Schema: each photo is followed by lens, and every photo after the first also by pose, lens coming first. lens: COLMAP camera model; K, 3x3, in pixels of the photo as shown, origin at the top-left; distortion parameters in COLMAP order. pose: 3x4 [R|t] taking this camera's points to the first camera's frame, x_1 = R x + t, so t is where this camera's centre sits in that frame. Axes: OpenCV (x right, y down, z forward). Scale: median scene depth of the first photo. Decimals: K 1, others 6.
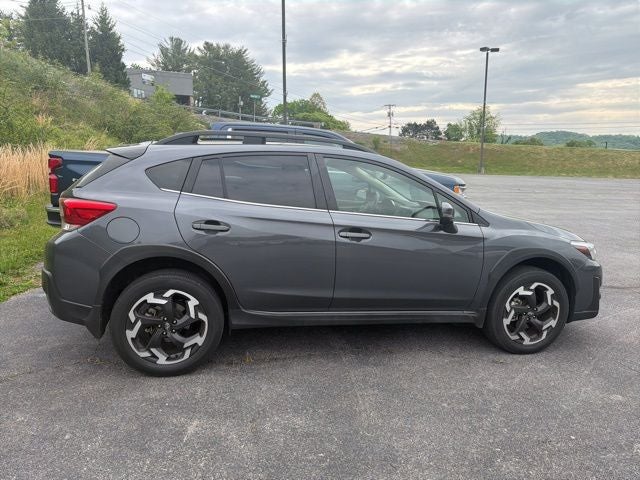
lens RADIAL K [[451.1, 0, 319.3], [0, 451.1, 232.5], [0, 0, 1]] dist [0.030549, -0.043003]
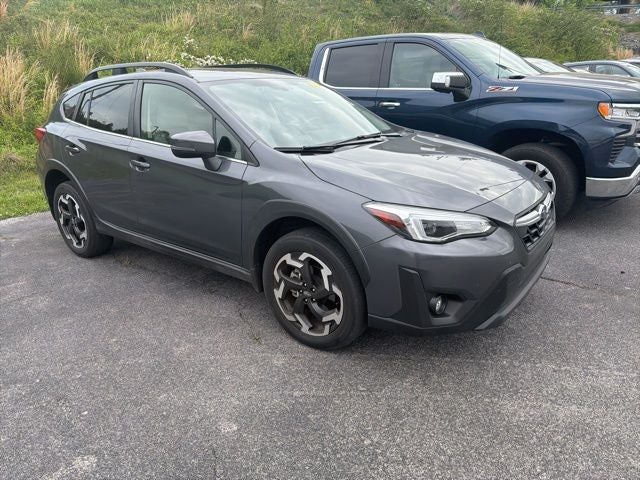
lens RADIAL K [[455.2, 0, 320.0], [0, 455.2, 240.0], [0, 0, 1]] dist [0.028323, -0.046005]
pose [[0.639237, 0.190644, -0.745004, 1.115091], [-0.055151, 0.977654, 0.202858, -0.056339], [0.767030, -0.088587, 0.635466, 0.636765]]
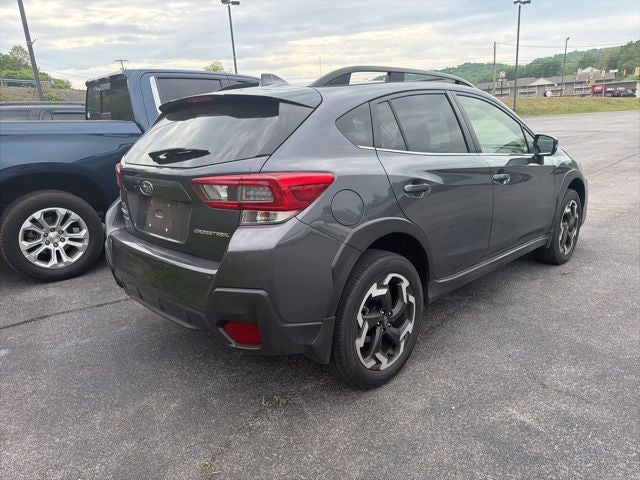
lens RADIAL K [[451.6, 0, 317.4], [0, 451.6, 229.8], [0, 0, 1]] dist [0.027829, -0.039558]
pose [[0.848301, -0.187222, 0.495312, -0.737907], [0.146196, 0.981859, 0.120748, -0.056241], [-0.508933, -0.030018, 0.860283, 0.361668]]
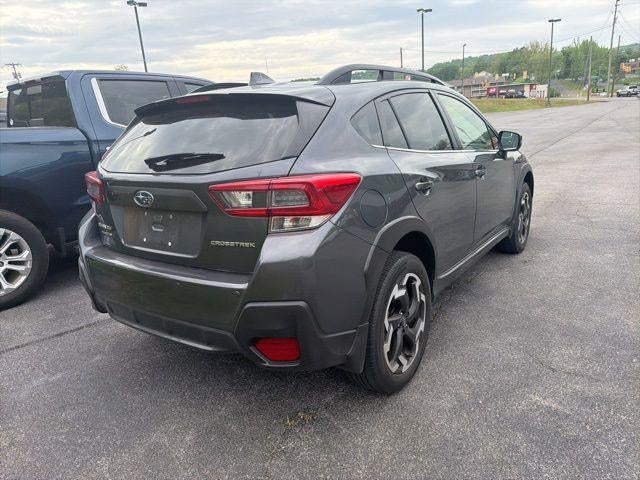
lens RADIAL K [[451.6, 0, 317.4], [0, 451.6, 229.8], [0, 0, 1]] dist [0.027829, -0.039558]
pose [[0.738423, -0.231007, 0.633535, -0.833075], [0.183553, 0.972874, 0.140800, -0.076214], [-0.648876, 0.012317, 0.760795, 0.470433]]
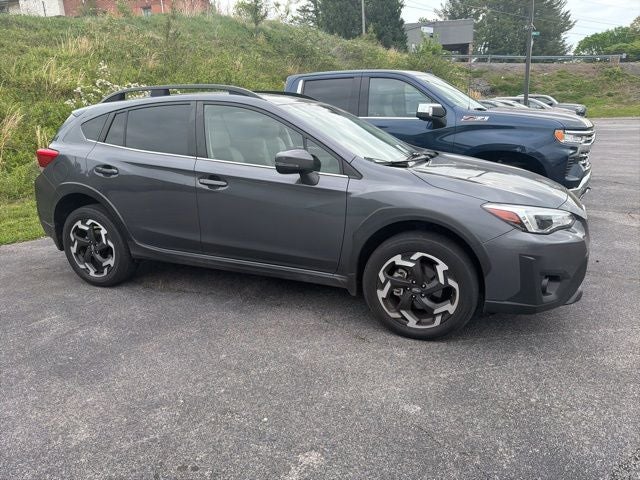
lens RADIAL K [[452.5, 0, 320.0], [0, 452.5, 240.0], [0, 0, 1]] dist [0.019884, -0.028561]
pose [[0.820037, 0.102987, -0.562968, 0.856795], [-0.038543, 0.991380, 0.125217, -0.002159], [0.571011, -0.080984, 0.816938, 0.291705]]
